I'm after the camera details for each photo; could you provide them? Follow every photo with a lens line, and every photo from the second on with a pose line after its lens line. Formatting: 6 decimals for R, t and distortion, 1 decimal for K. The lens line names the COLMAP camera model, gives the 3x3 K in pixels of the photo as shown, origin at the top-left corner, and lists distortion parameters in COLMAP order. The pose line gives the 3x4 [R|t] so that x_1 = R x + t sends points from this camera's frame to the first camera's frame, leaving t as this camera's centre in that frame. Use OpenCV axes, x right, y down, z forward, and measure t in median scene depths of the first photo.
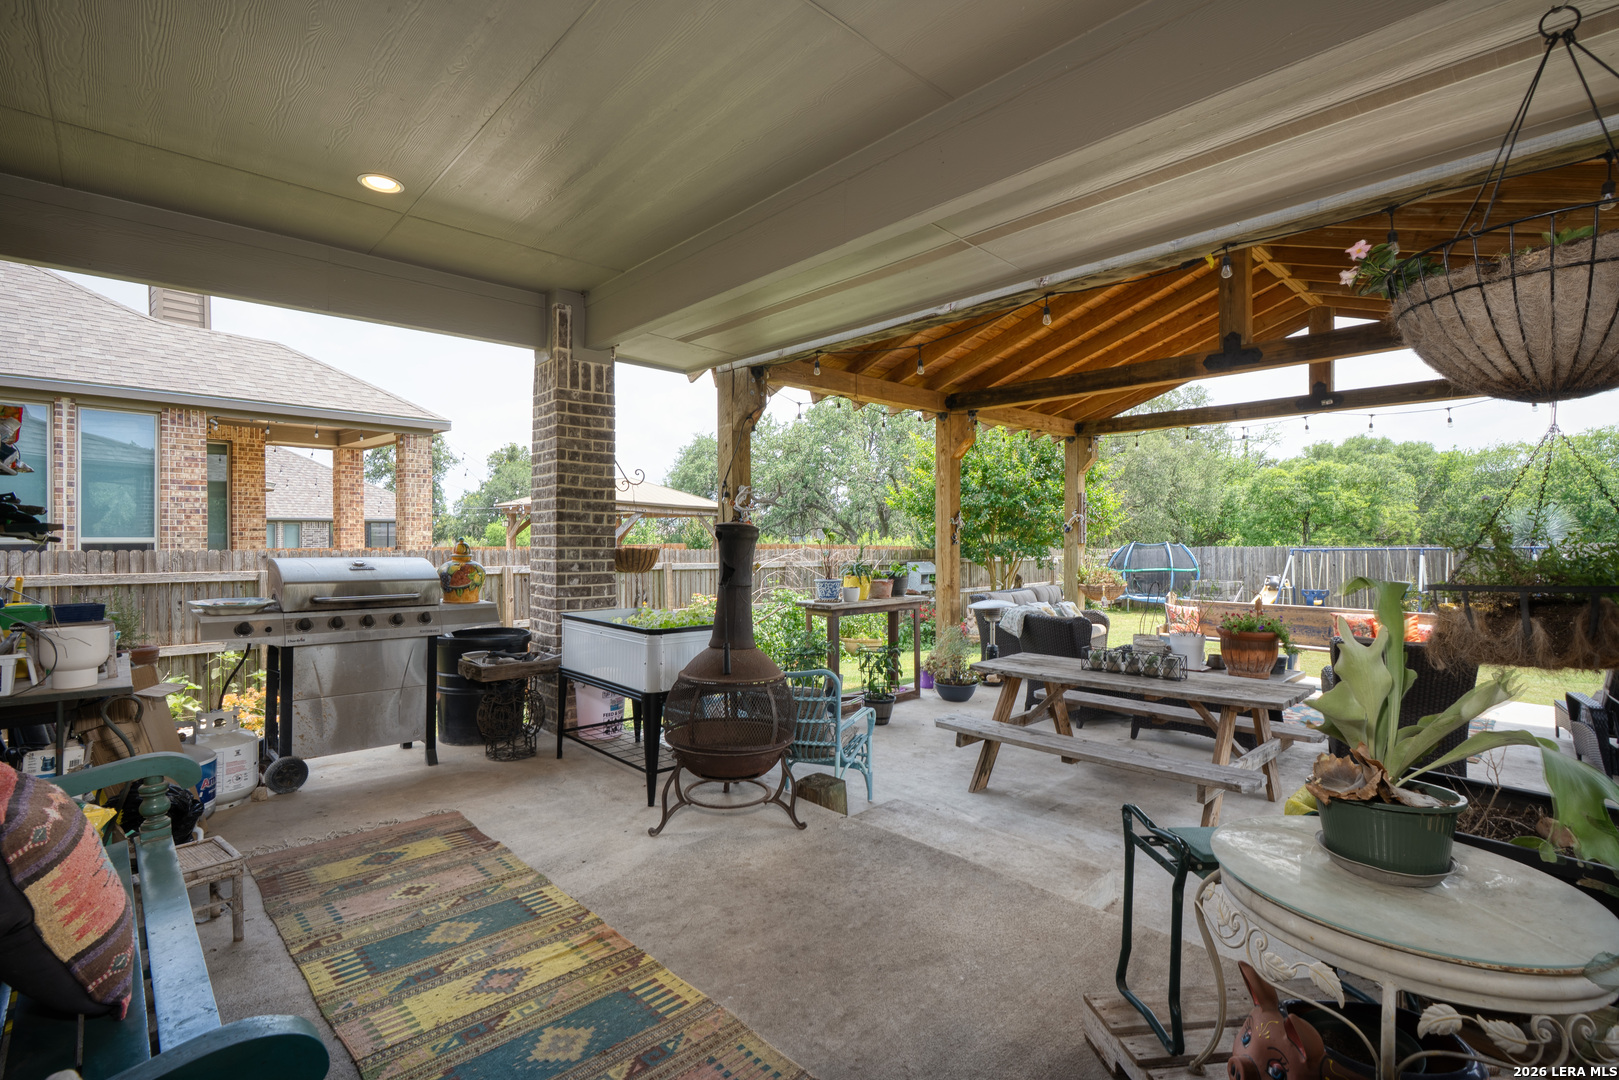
lens RADIAL K [[735.2, 0, 810.2], [0, 735.2, 534.0], [0, 0, 1]] dist [-0.008766, 0.002724]
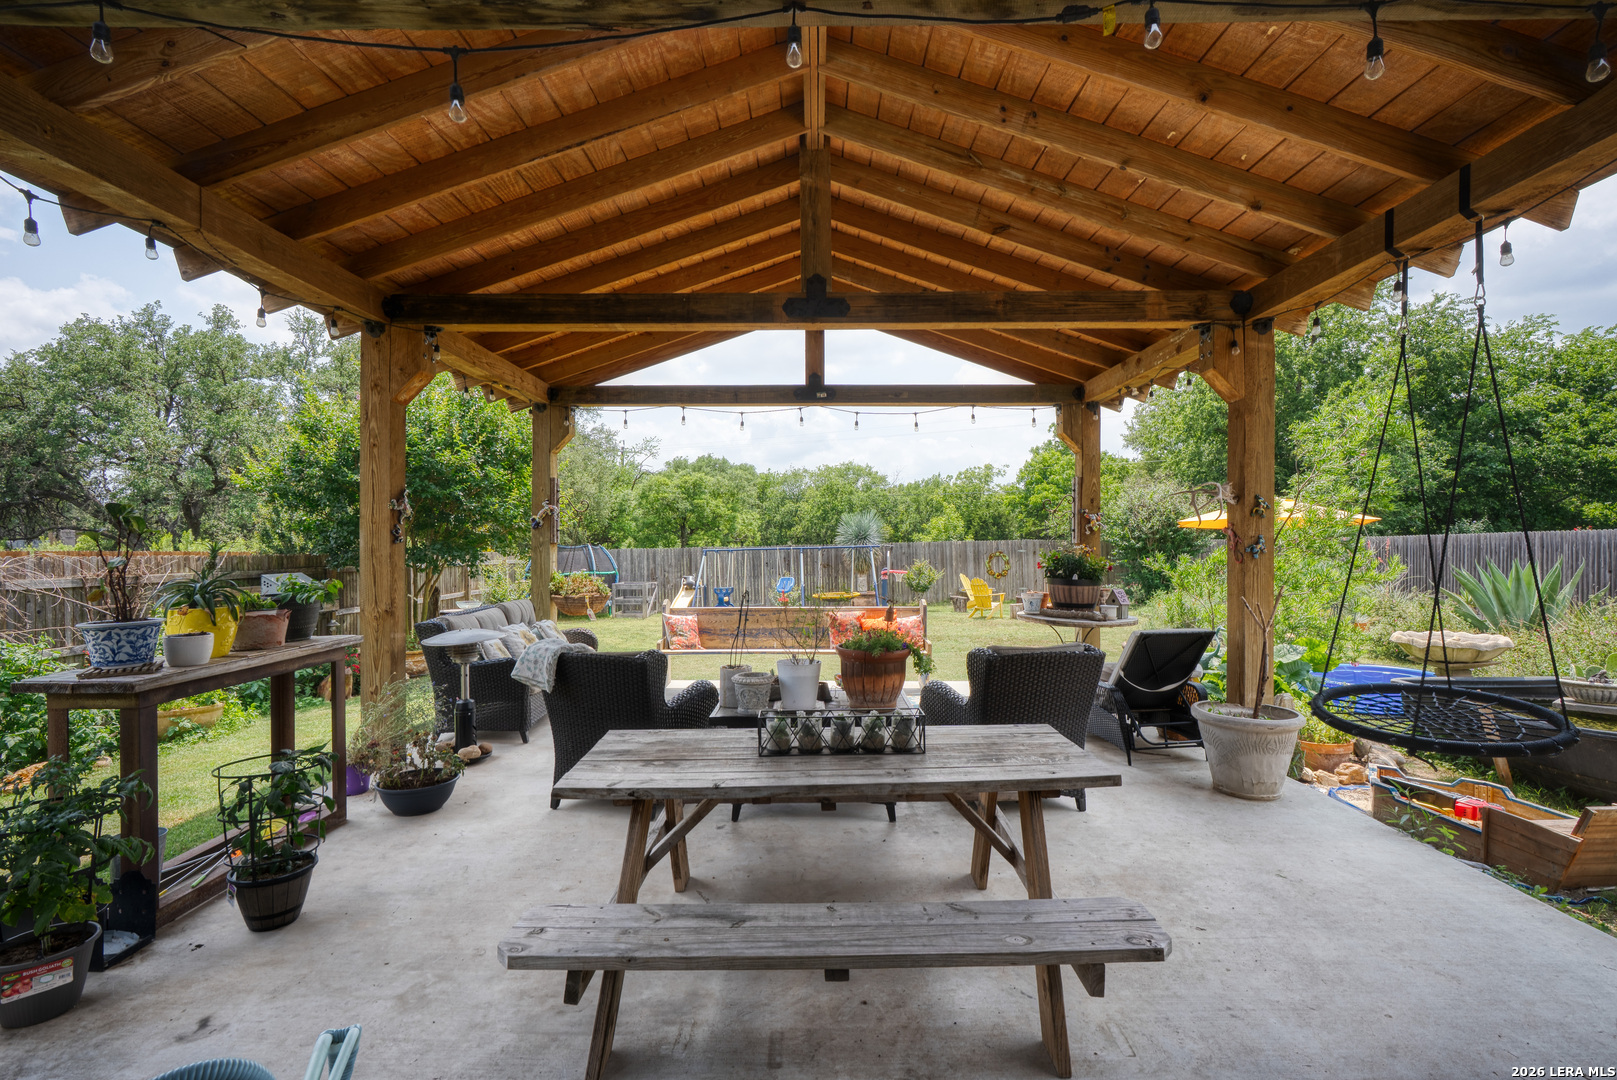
lens RADIAL K [[734.3, 0, 809.2], [0, 734.3, 534.0], [0, 0, 1]] dist [-0.008766, 0.002724]
pose [[0.690587, 0.004947, 0.723233, -0.005240], [-0.000408, 0.999979, -0.006451, 0.008361], [-0.723250, 0.004159, 0.690574, 0.270843]]
